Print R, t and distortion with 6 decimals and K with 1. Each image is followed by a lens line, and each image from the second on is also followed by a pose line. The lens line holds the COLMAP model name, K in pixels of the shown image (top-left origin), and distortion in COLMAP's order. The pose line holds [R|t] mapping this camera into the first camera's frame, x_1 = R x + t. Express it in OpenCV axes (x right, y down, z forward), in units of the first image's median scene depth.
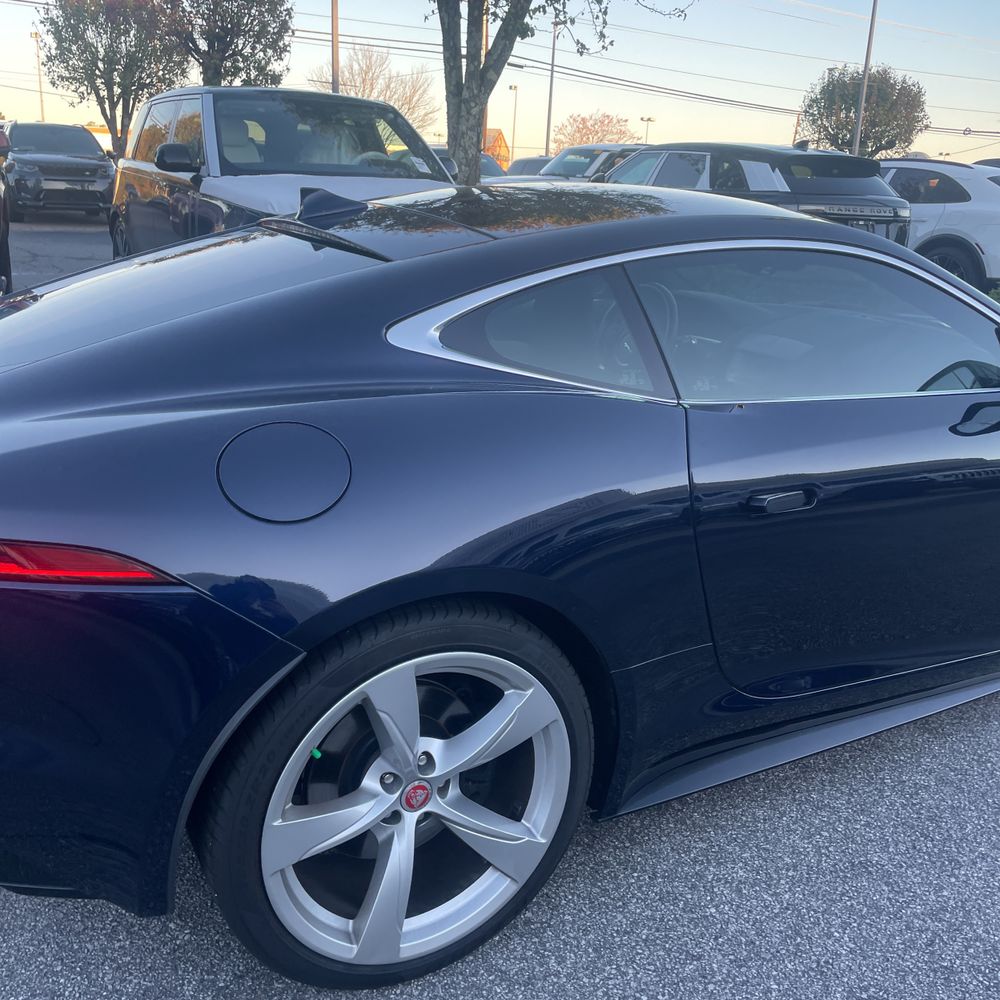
lens RADIAL K [[1004.1, 0, 503.6], [0, 1004.1, 482.4], [0, 0, 1]] dist [0.098659, -0.140943]
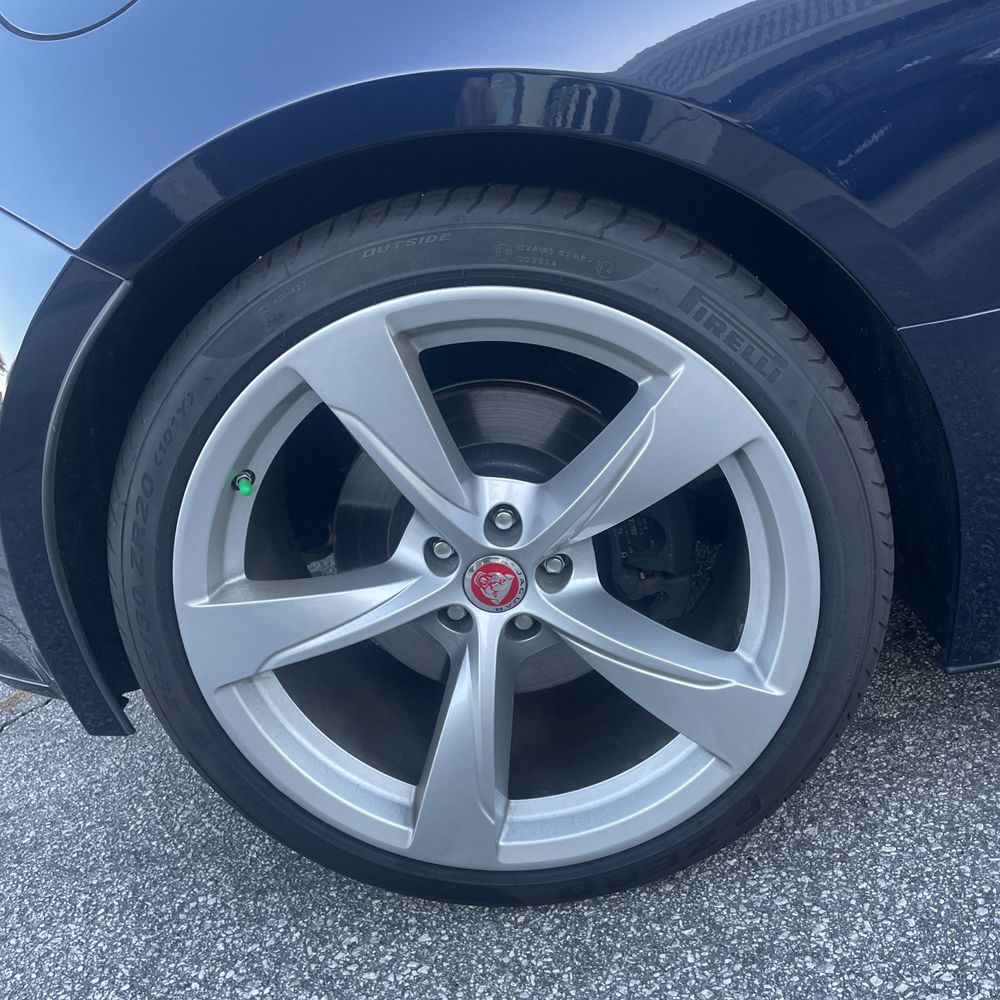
lens RADIAL K [[1004.1, 0, 503.6], [0, 1004.1, 482.4], [0, 0, 1]] dist [0.098659, -0.140943]
pose [[0.825958, -0.027140, -0.563077, 0.201343], [0.094357, 0.991405, 0.090623, 0.189043], [0.555778, -0.127981, 0.821420, 0.517354]]
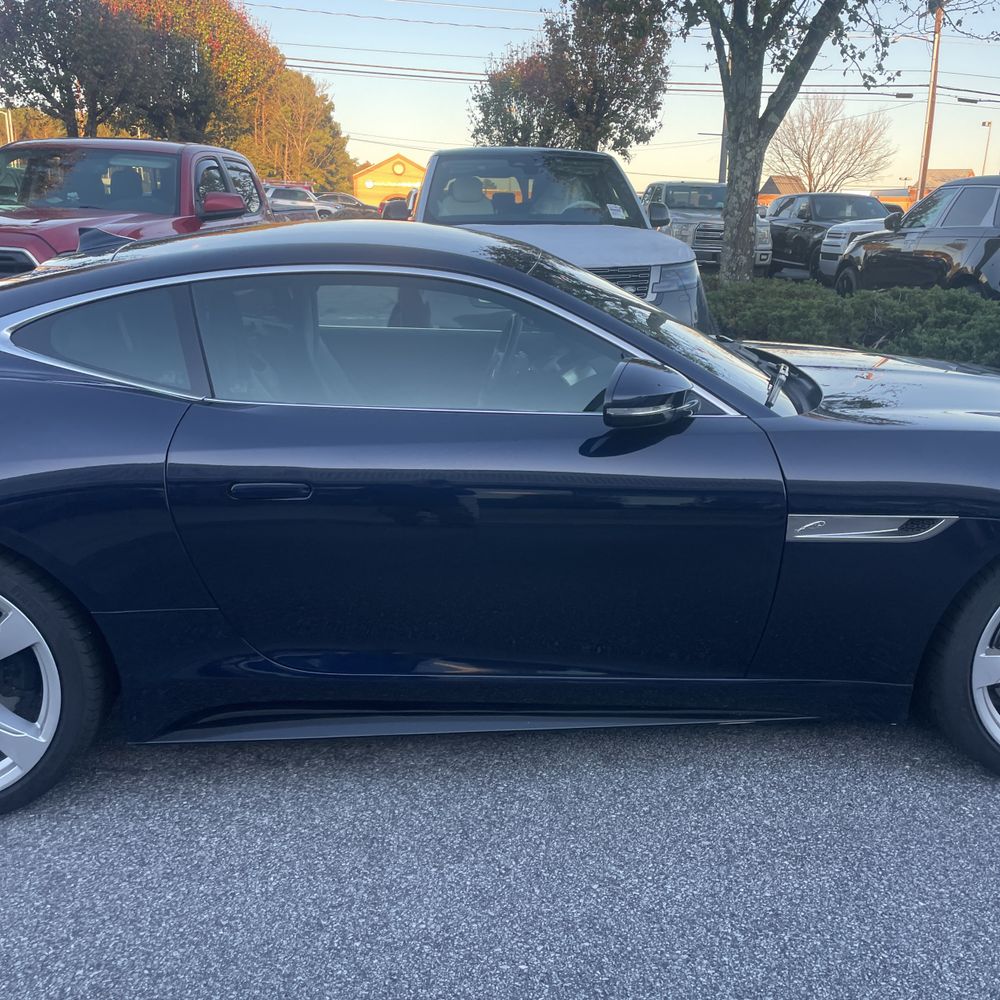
lens RADIAL K [[1001.9, 0, 501.6], [0, 1001.9, 509.0], [0, 0, 1]] dist [0.083310, -0.107925]
pose [[0.909644, 0.087141, -0.406146, 0.998095], [-0.096355, 0.995344, -0.002249, 0.017356], [0.404059, 0.041180, 0.913805, 0.070798]]
